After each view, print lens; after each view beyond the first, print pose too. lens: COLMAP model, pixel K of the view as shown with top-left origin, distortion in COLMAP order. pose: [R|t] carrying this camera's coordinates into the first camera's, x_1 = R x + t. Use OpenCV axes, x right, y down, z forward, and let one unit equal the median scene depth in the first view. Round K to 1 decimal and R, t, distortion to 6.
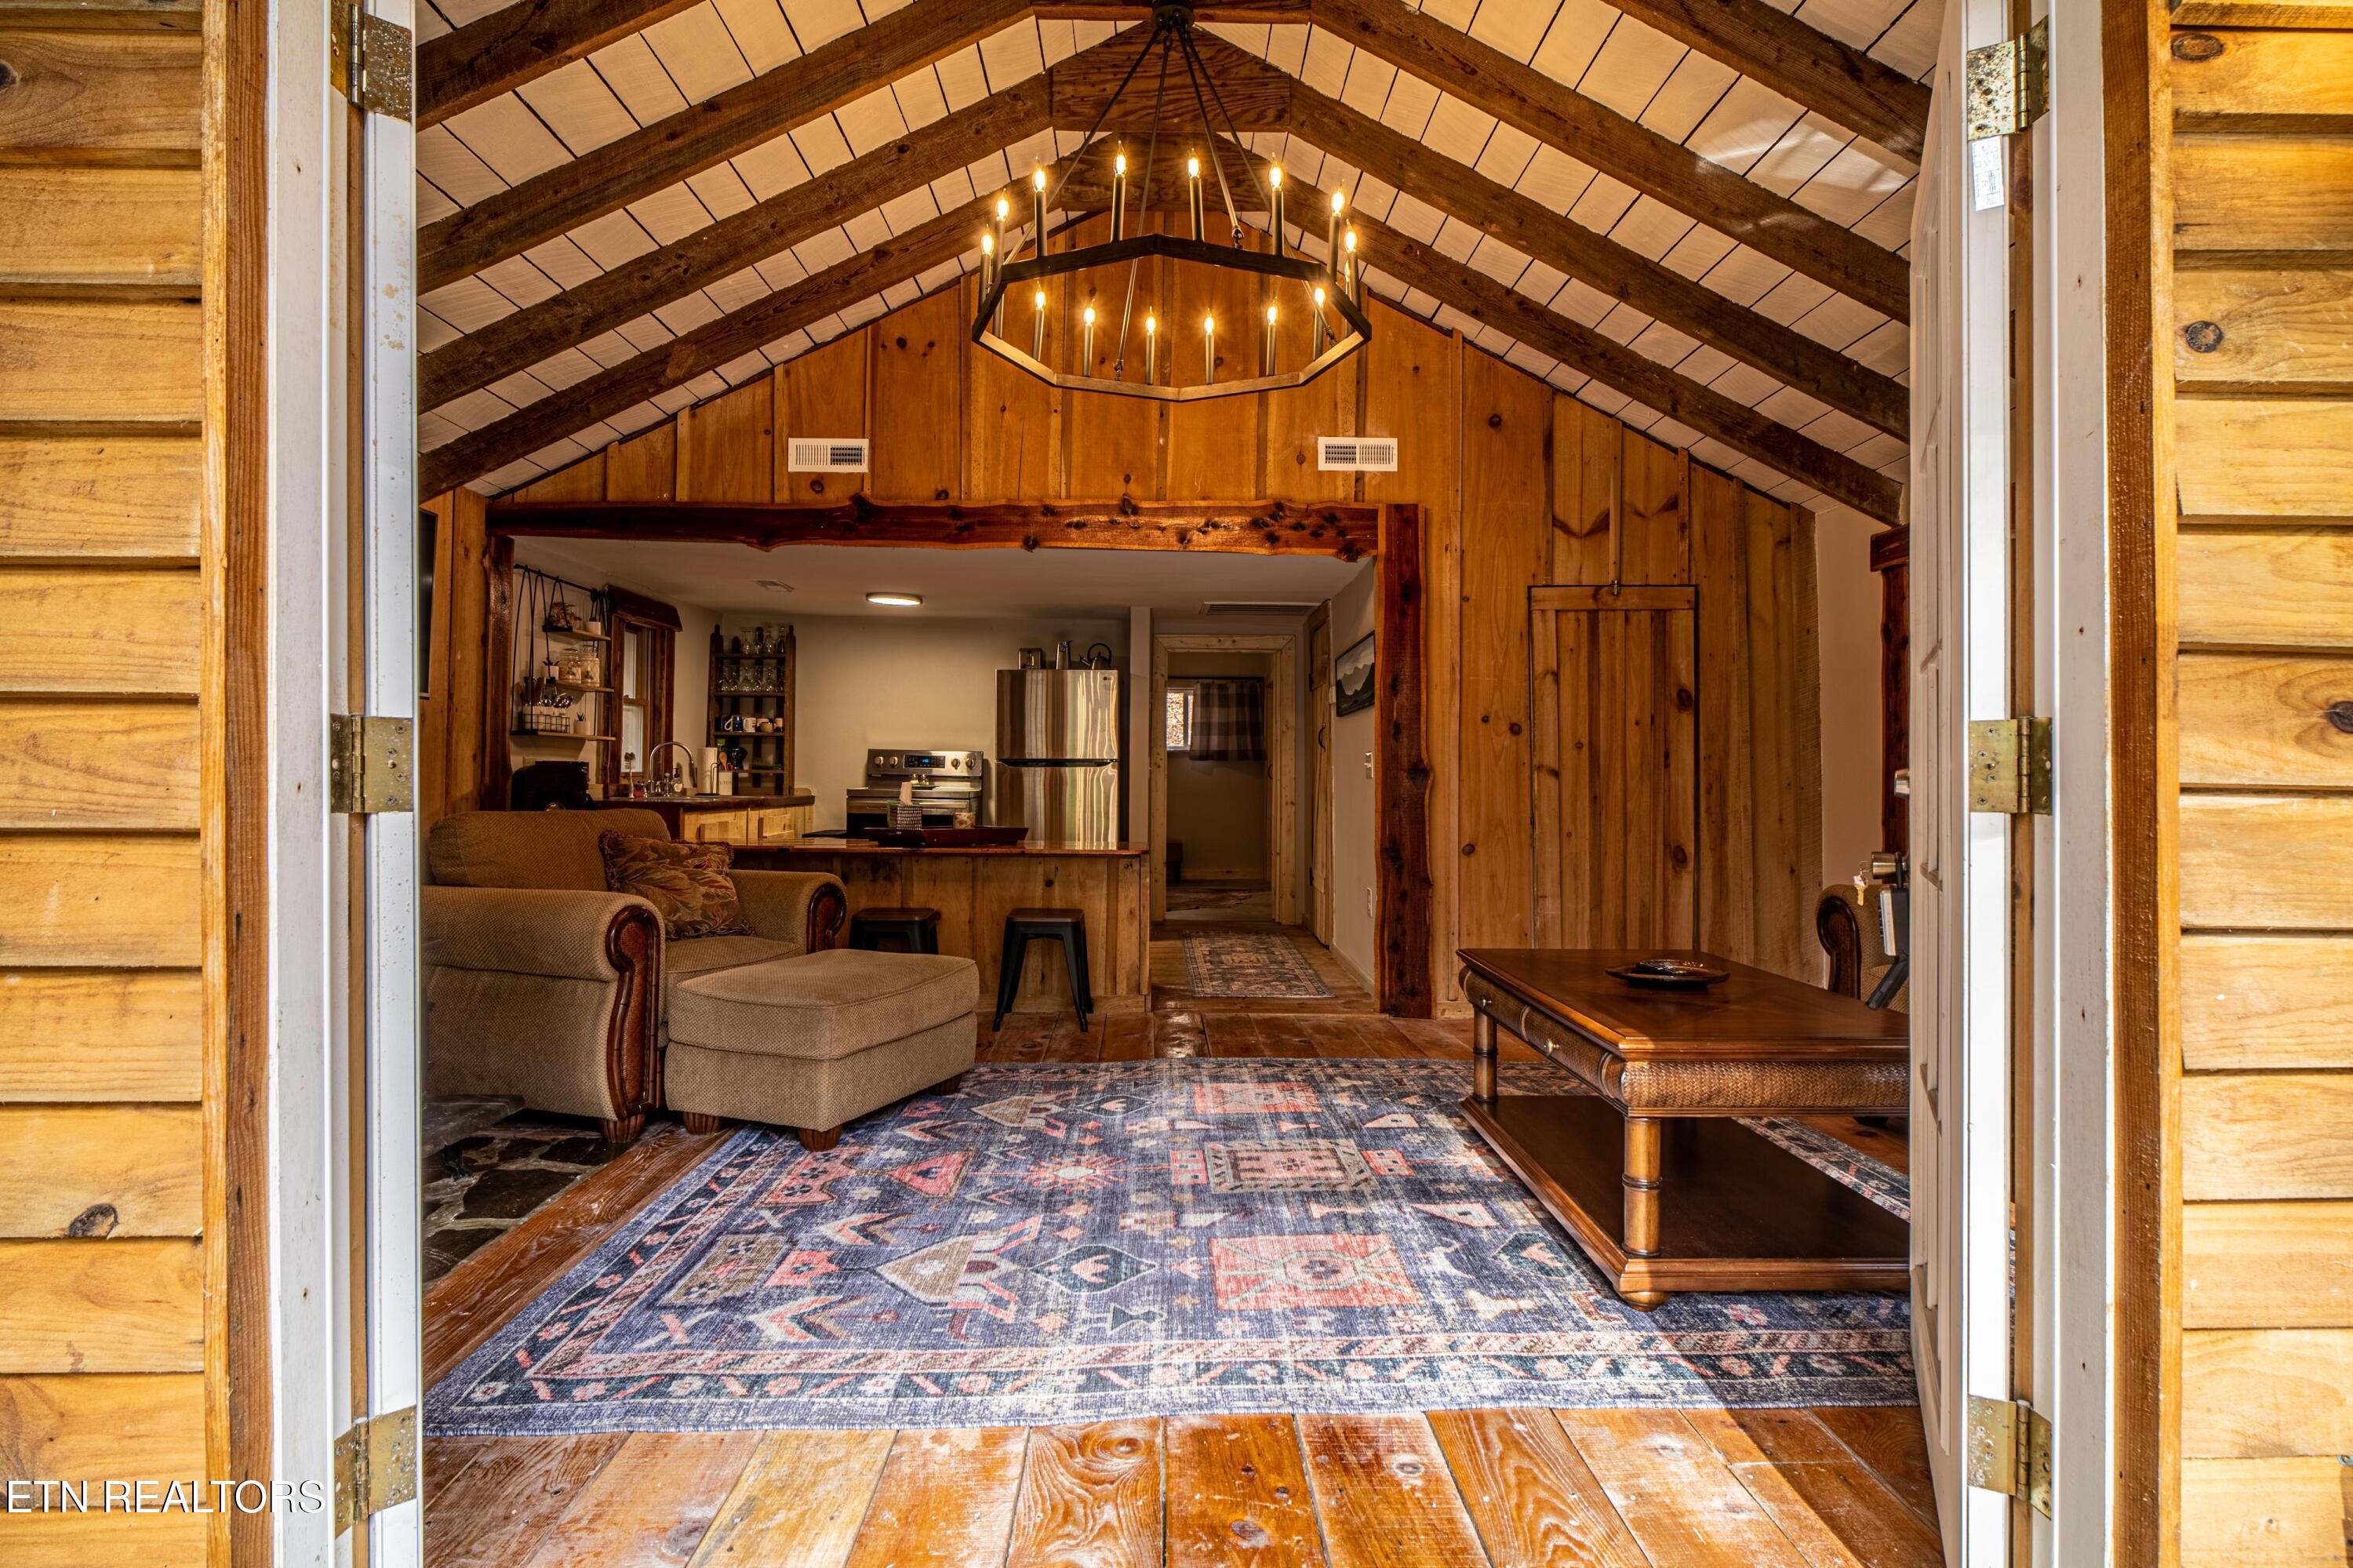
lens RADIAL K [[1224.4, 0, 1206.6], [0, 1224.4, 777.1], [0, 0, 1]] dist [-0.003951, 0.001500]
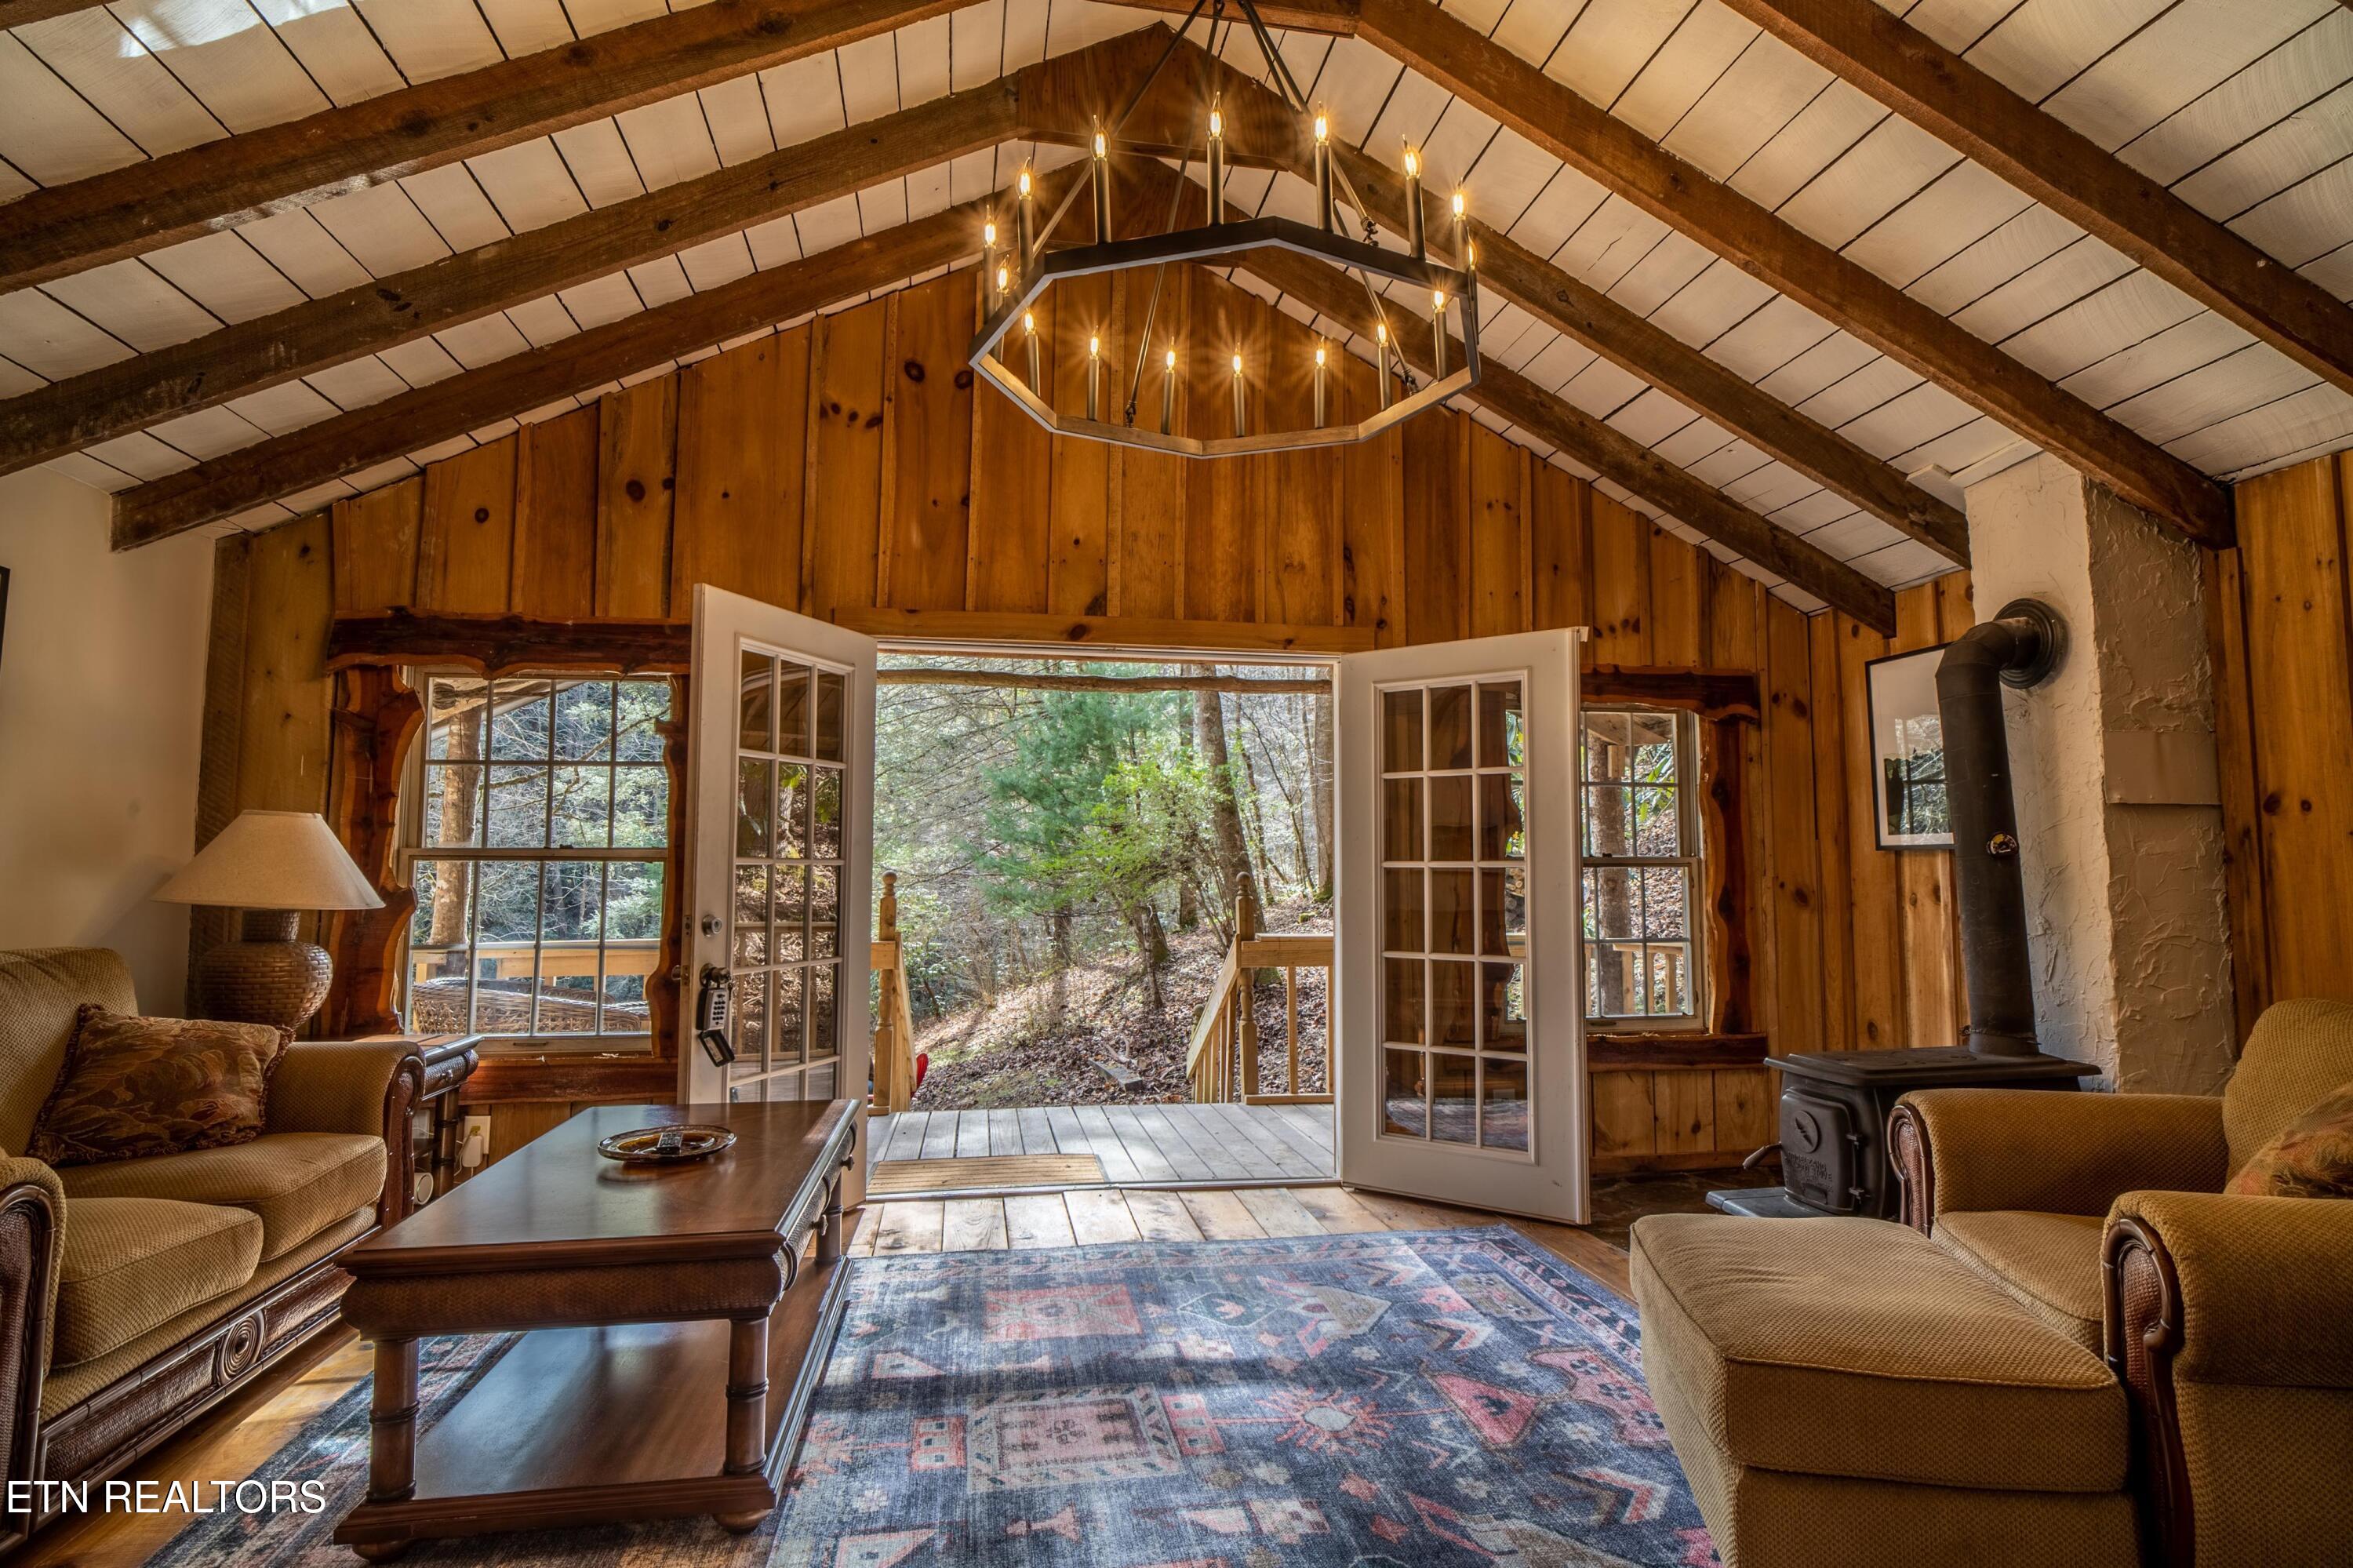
lens RADIAL K [[1224.4, 0, 1206.6], [0, 1224.4, 777.1], [0, 0, 1]] dist [-0.003951, 0.001500]
pose [[-0.988979, -0.019549, -0.146763, 0.060390], [-0.007151, 0.996395, -0.084536, -0.022092], [0.147886, -0.082555, -0.985553, 1.074092]]
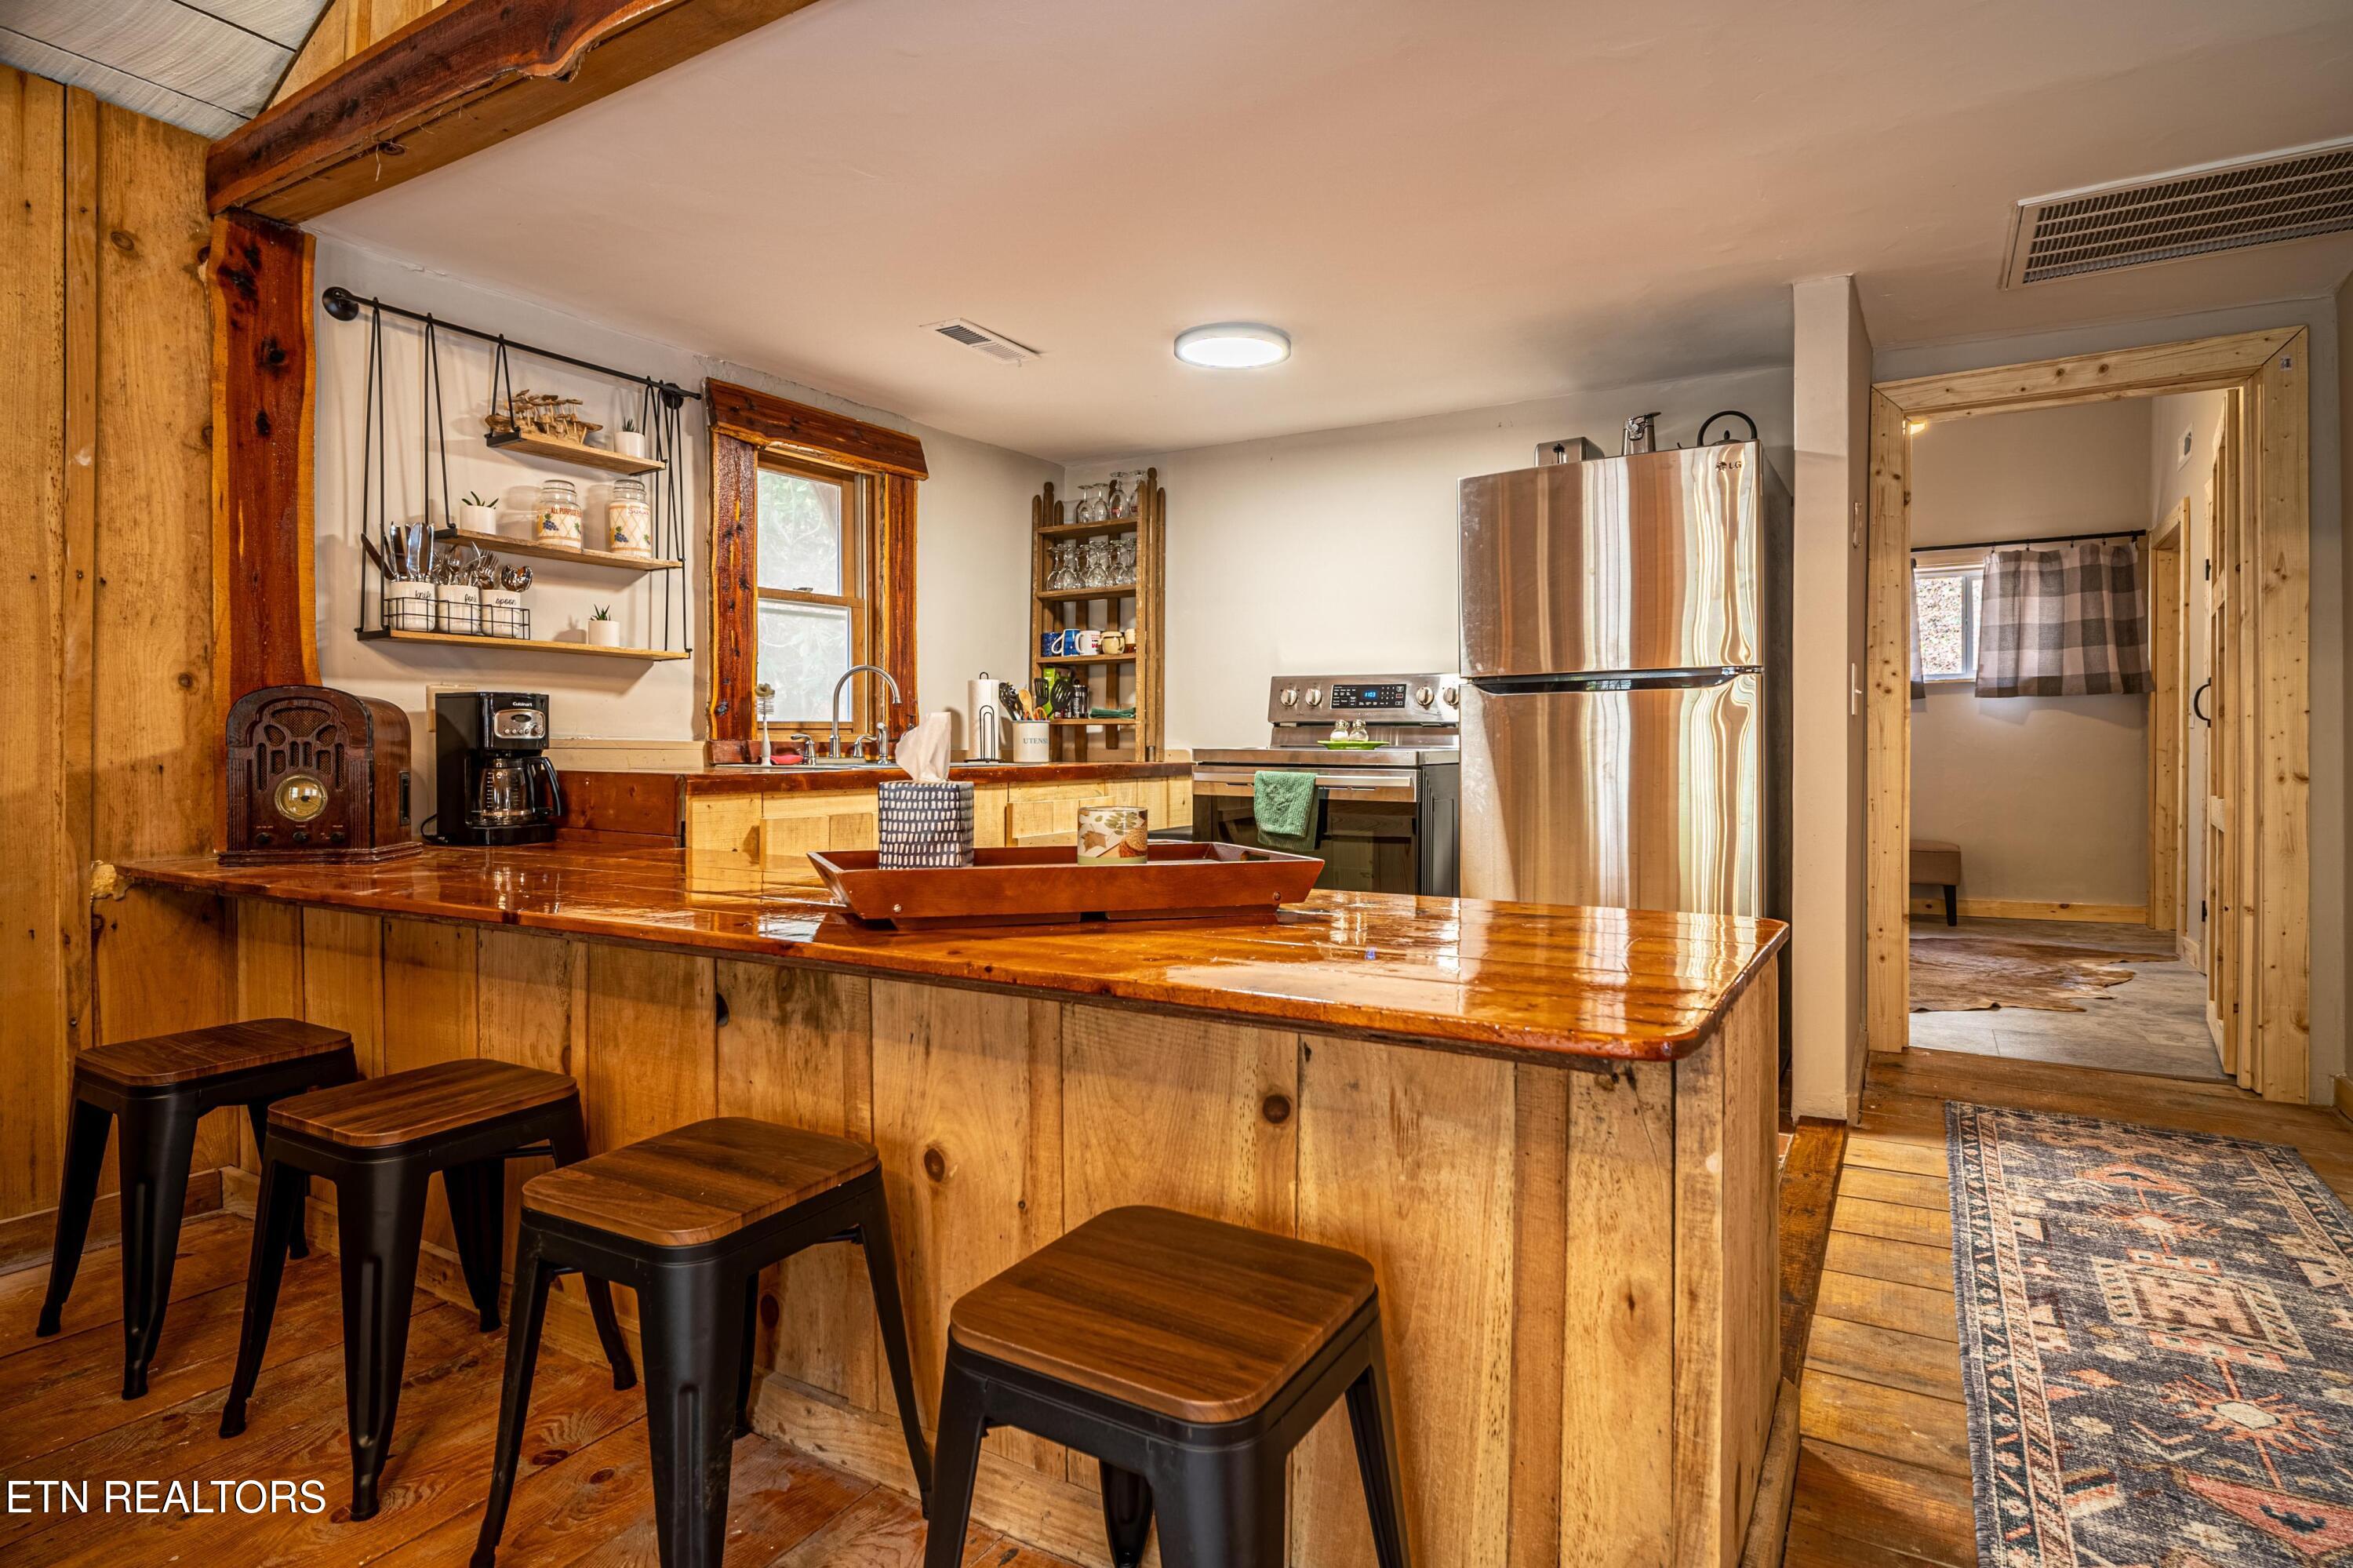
lens RADIAL K [[1259.9, 0, 1170.1], [0, 1259.9, 761.0], [0, 0, 1]] dist [-0.002847, -0.000044]
pose [[0.833028, -0.005532, -0.553203, -0.007377], [0.011086, 0.999916, 0.006695, 0.015579], [0.553120, -0.011710, 0.833019, 0.777068]]
